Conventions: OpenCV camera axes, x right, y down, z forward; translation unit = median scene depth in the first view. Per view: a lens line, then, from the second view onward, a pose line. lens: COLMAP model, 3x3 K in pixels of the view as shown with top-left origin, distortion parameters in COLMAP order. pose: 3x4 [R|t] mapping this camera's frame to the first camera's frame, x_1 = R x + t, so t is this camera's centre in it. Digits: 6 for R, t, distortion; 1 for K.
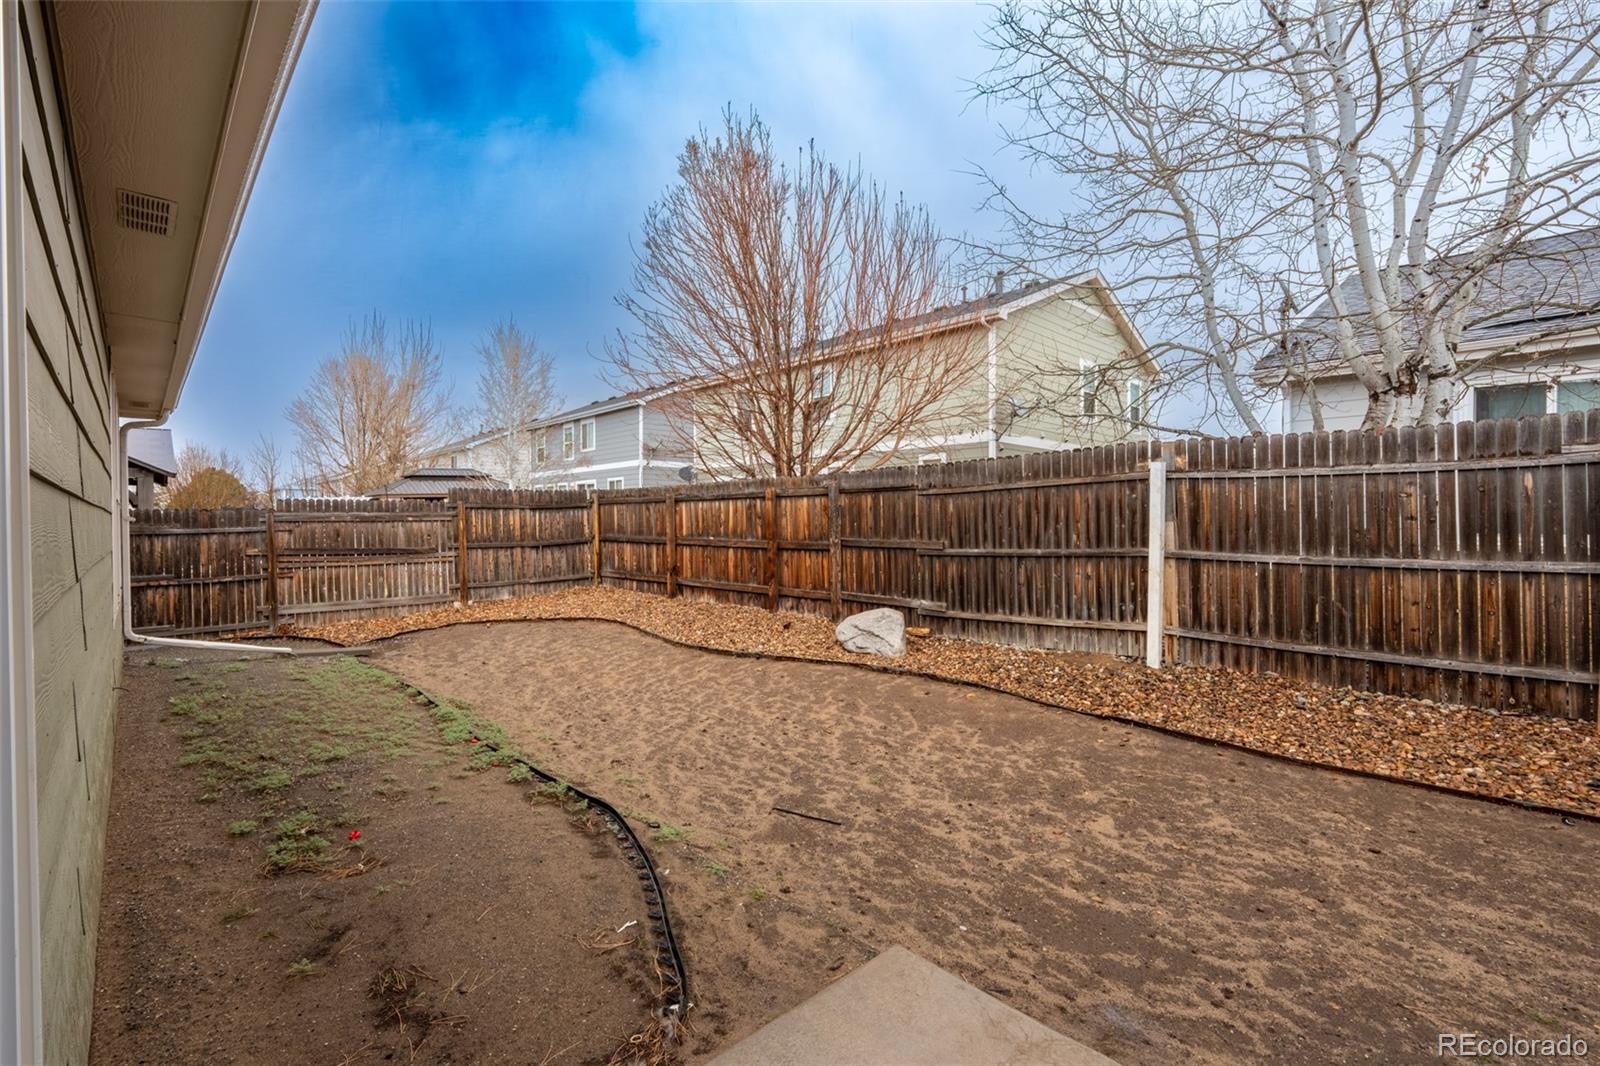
lens RADIAL K [[711.8, 0, 804.5], [0, 711.8, 528.4], [0, 0, 1]] dist [-0.011813, 0.003589]
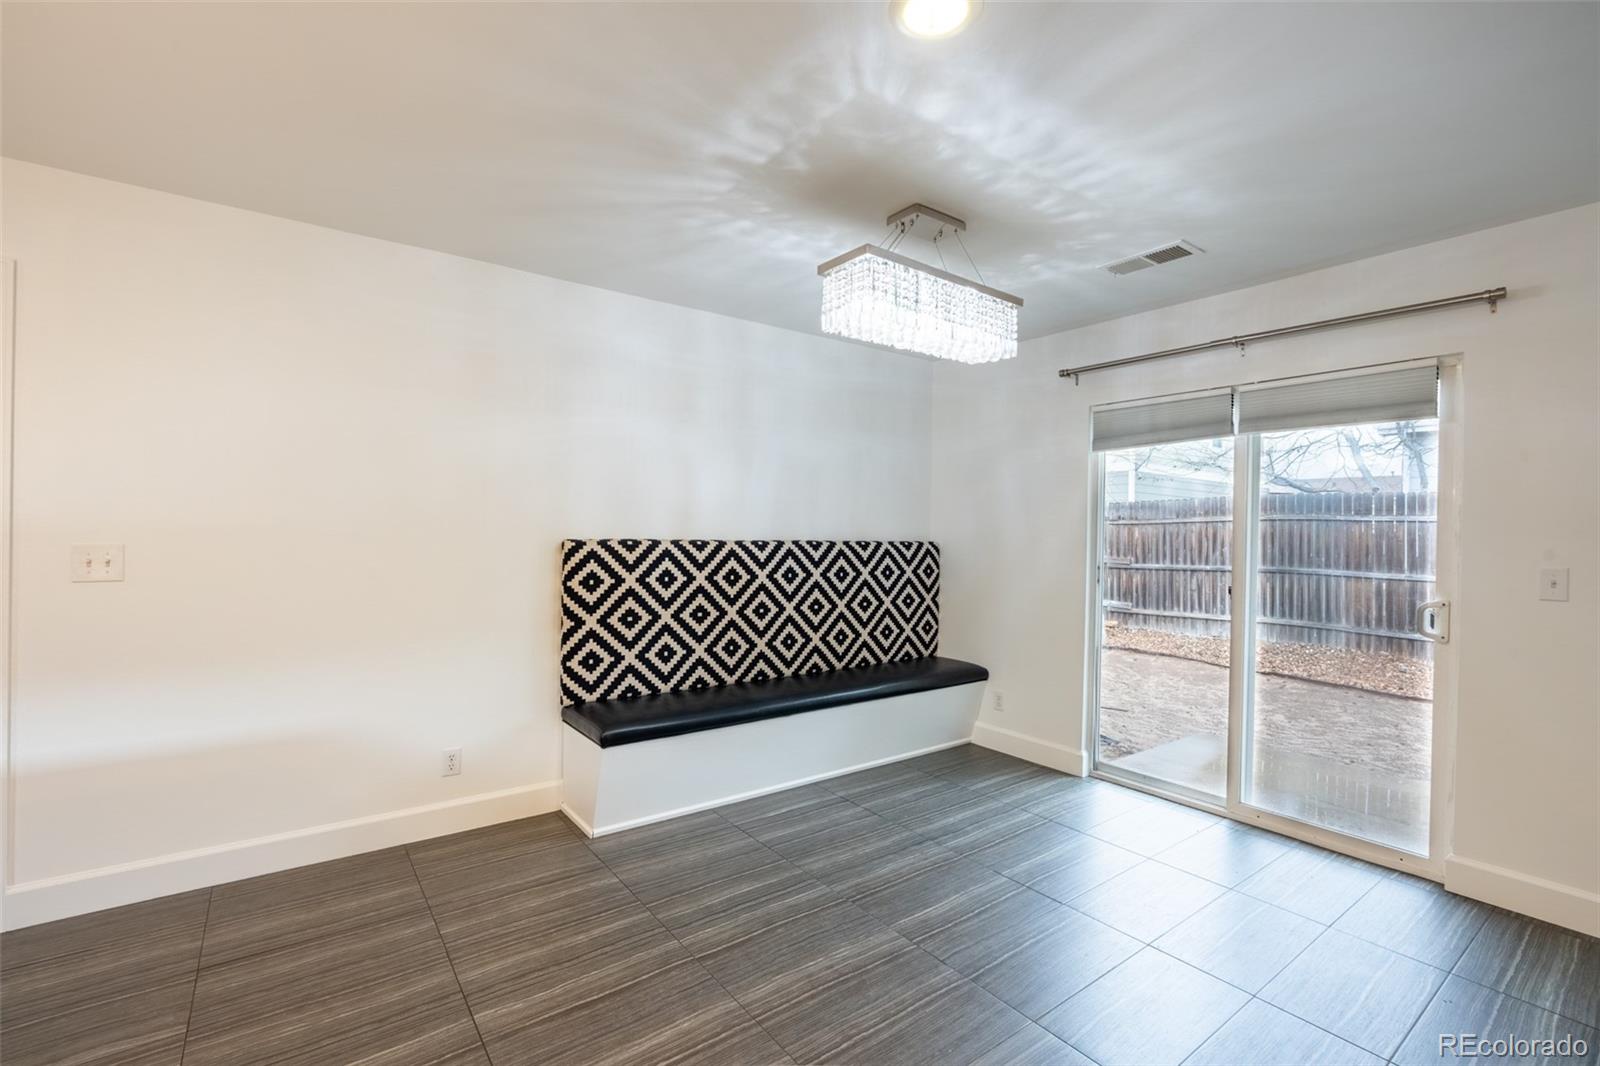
lens RADIAL K [[711.8, 0, 801.0], [0, 711.8, 530.9], [0, 0, 1]] dist [-0.011813, 0.003589]
pose [[0.992463, 0.017565, -0.121278, -0.307576], [-0.018642, 0.999796, -0.007751, -0.013743], [0.121118, 0.009953, 0.992588, -0.506136]]
